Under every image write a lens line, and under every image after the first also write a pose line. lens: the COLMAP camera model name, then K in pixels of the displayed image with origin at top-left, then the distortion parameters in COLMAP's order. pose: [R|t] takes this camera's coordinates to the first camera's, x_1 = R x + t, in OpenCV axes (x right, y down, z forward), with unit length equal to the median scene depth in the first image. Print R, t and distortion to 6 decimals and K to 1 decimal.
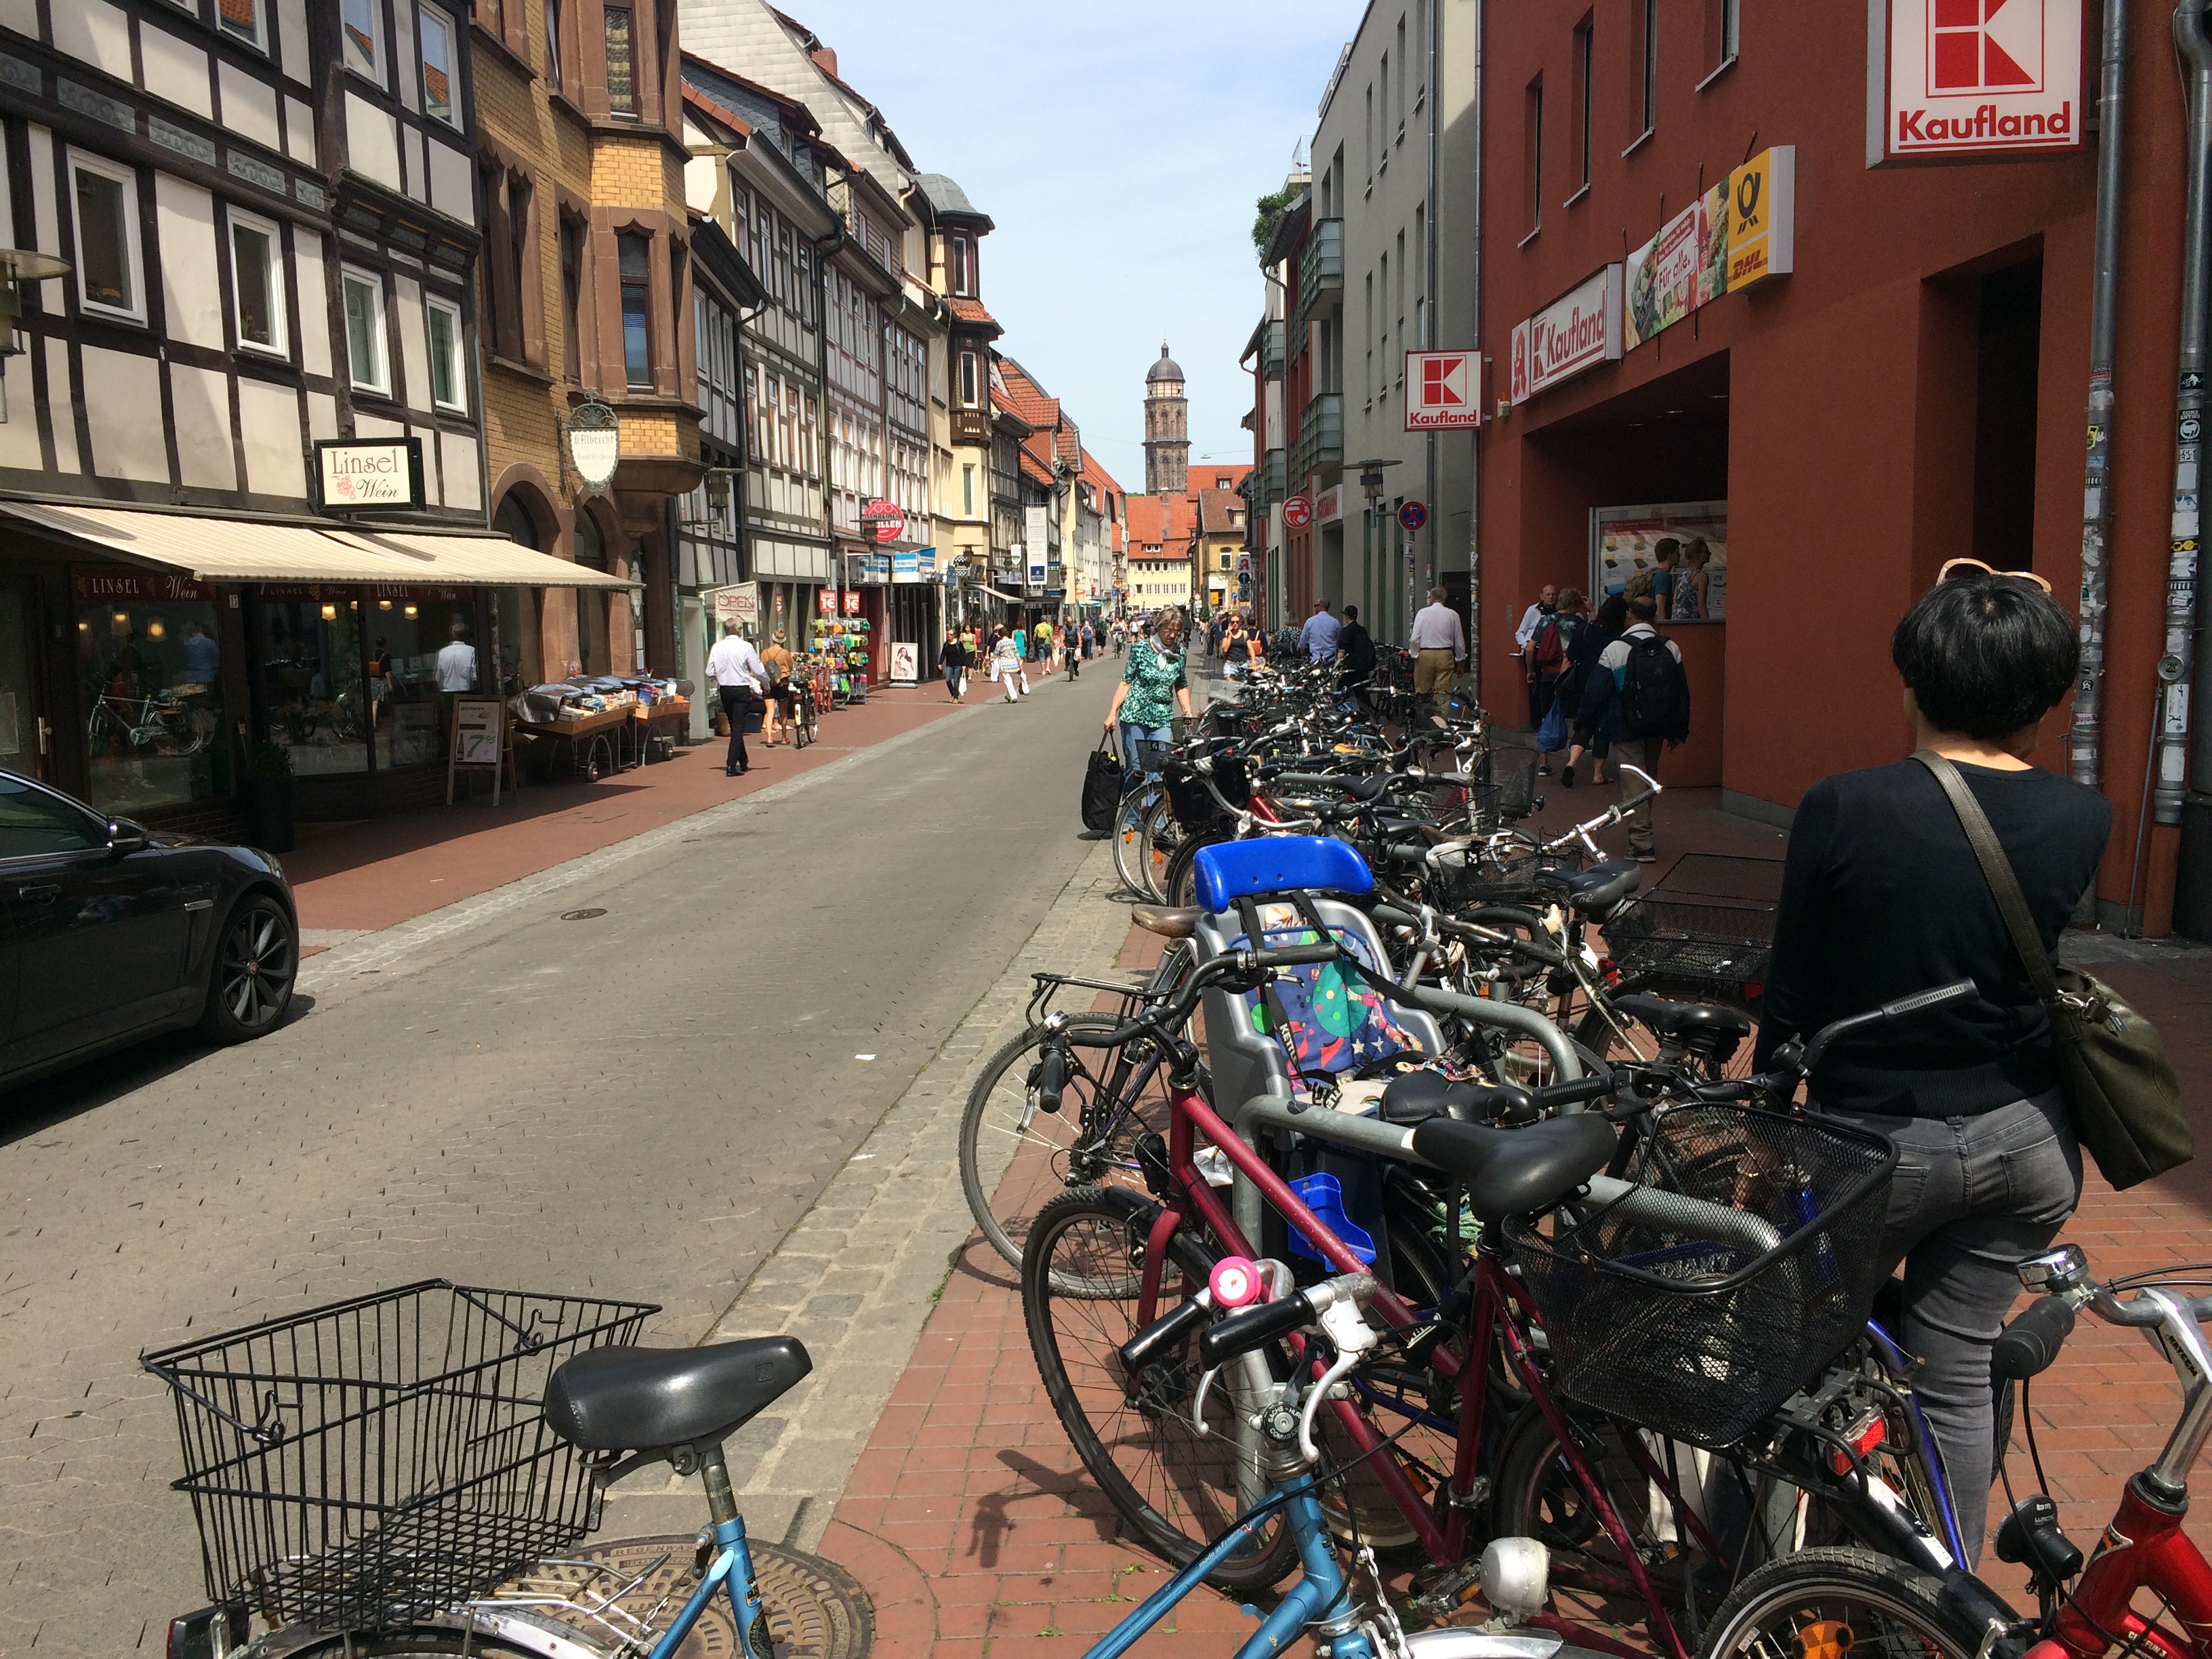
lens RADIAL K [[1881.5, 0, 1102.3], [0, 1881.5, 829.1], [0, 0, 1]] dist [0.010576, 0.000994]
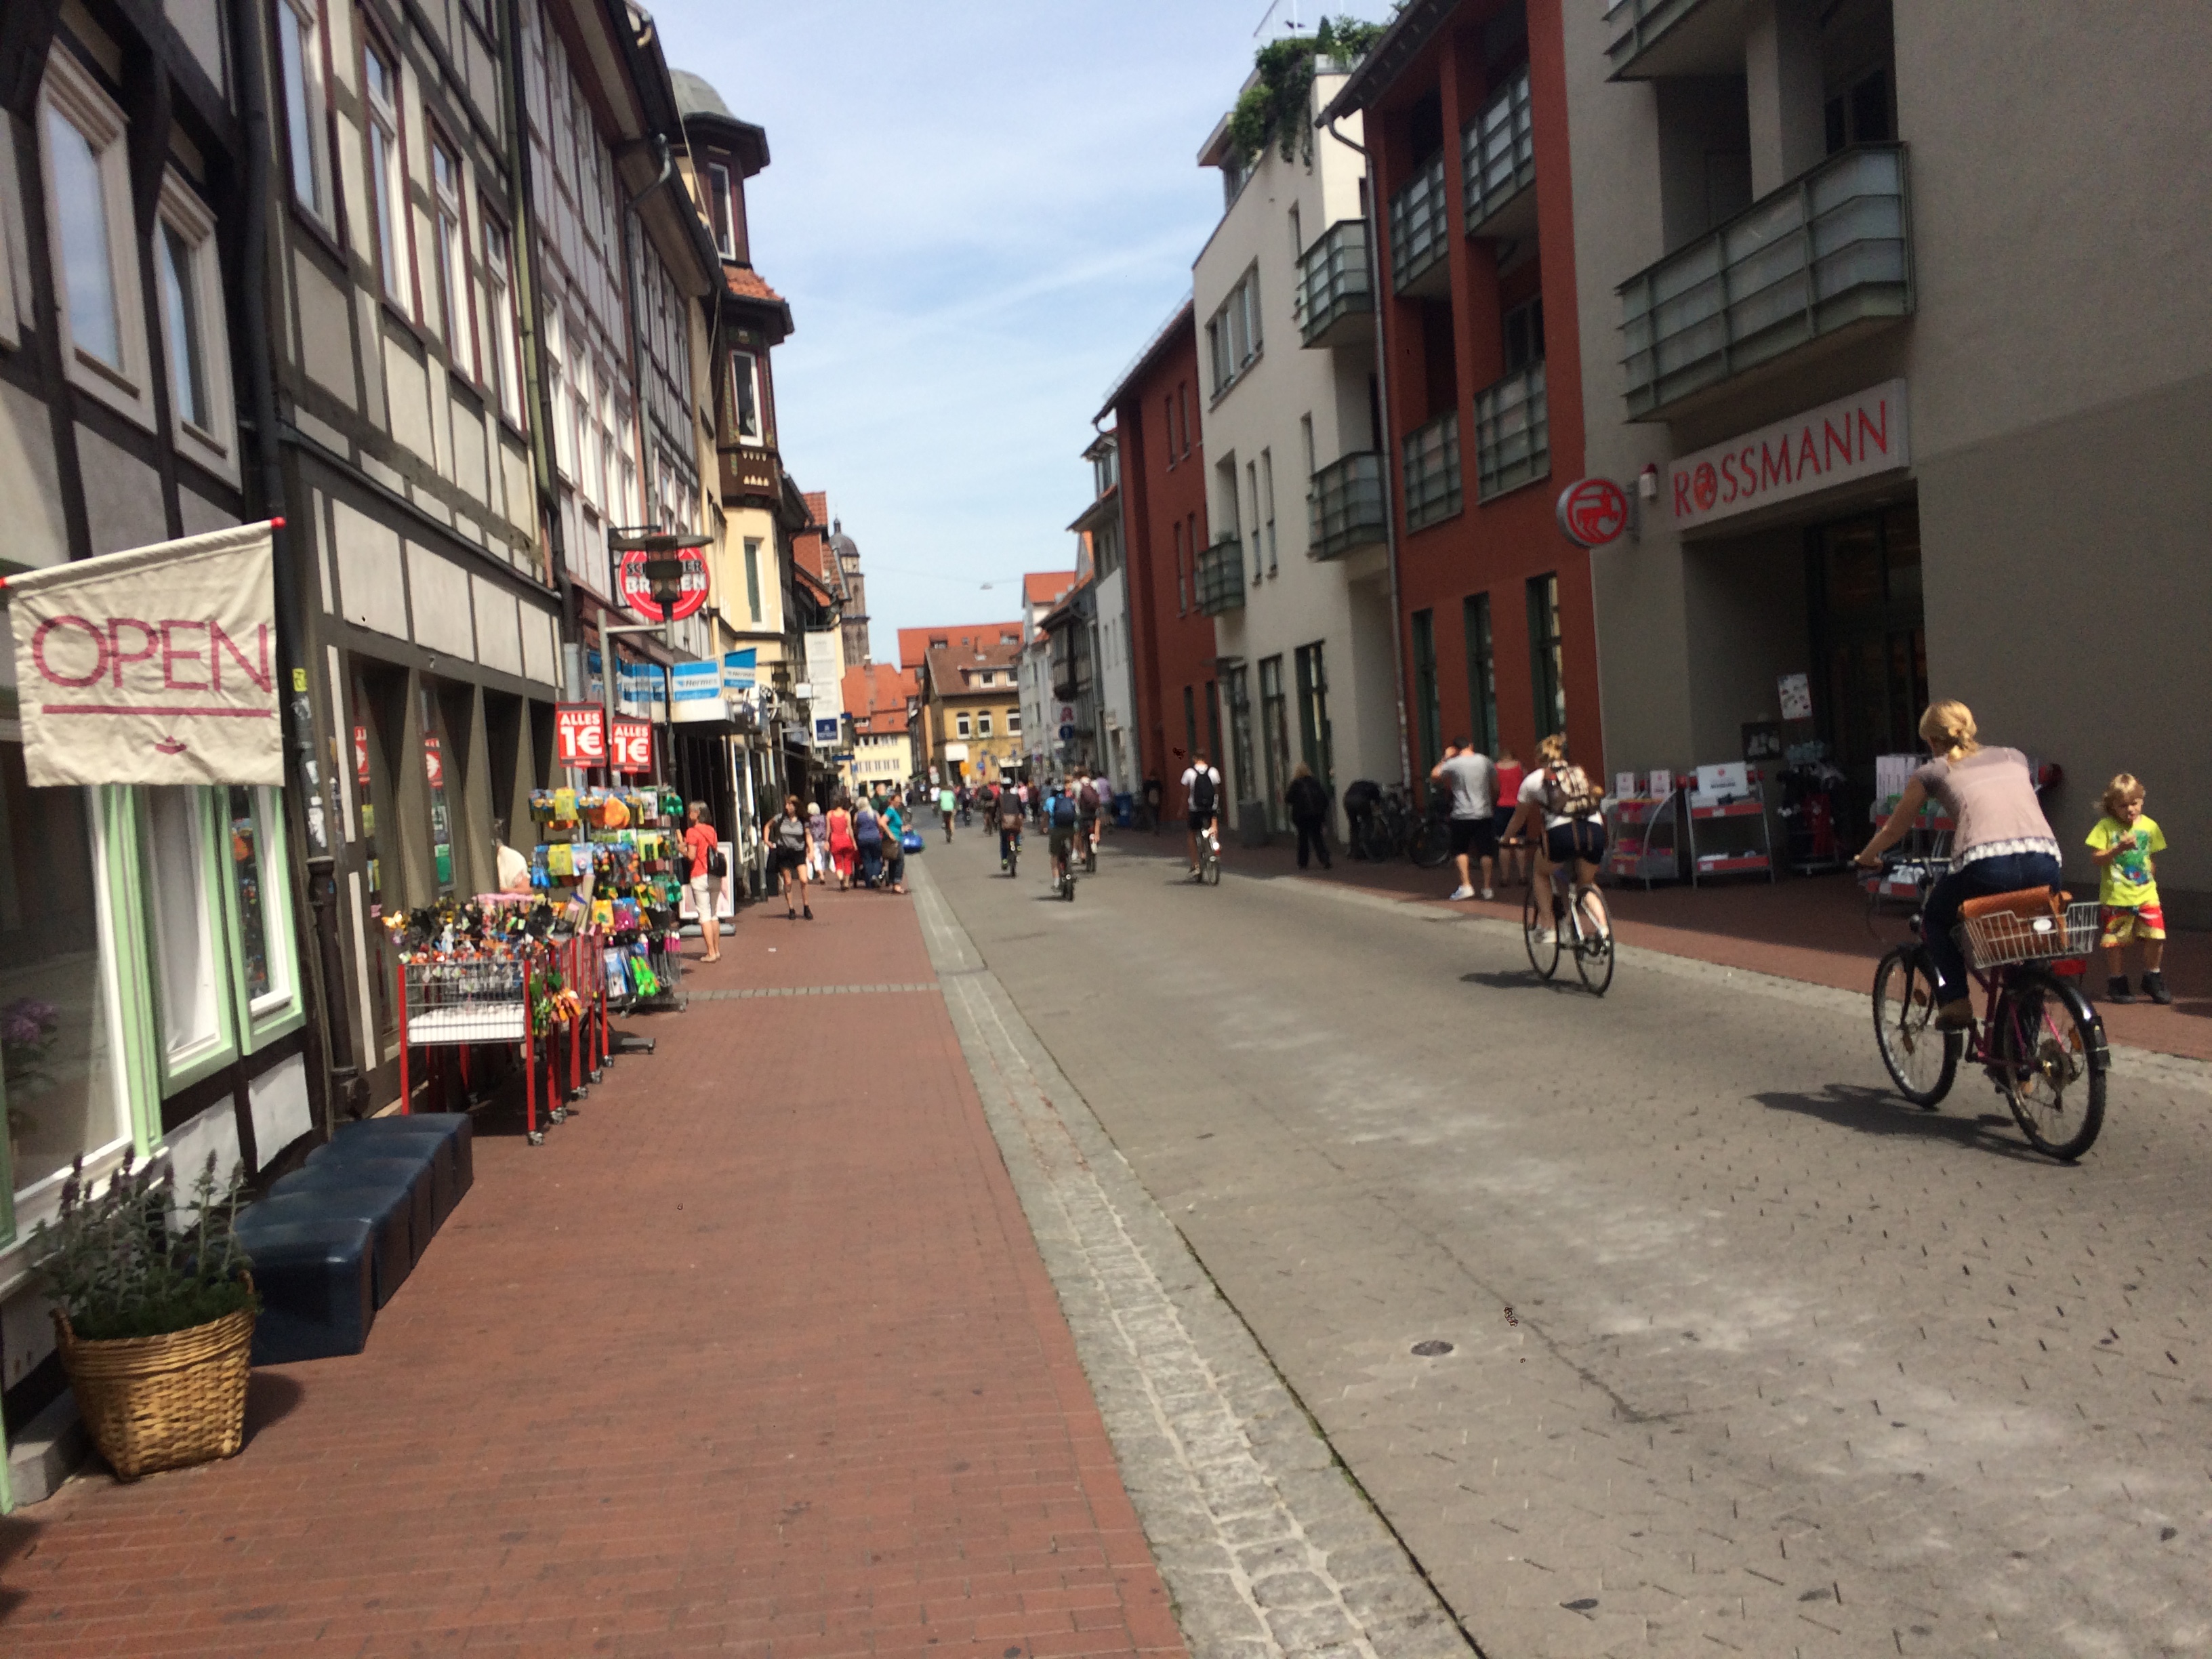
lens RADIAL K [[1881.5, 0, 1110.3], [0, 1881.5, 840.1], [0, 0, 1]] dist [0.010576, 0.000994]
pose [[0.982580, -0.061562, 0.175346, -0.070794], [0.076811, 0.993706, -0.081543, -0.042156], [-0.169222, 0.093591, 0.981124, 0.409574]]
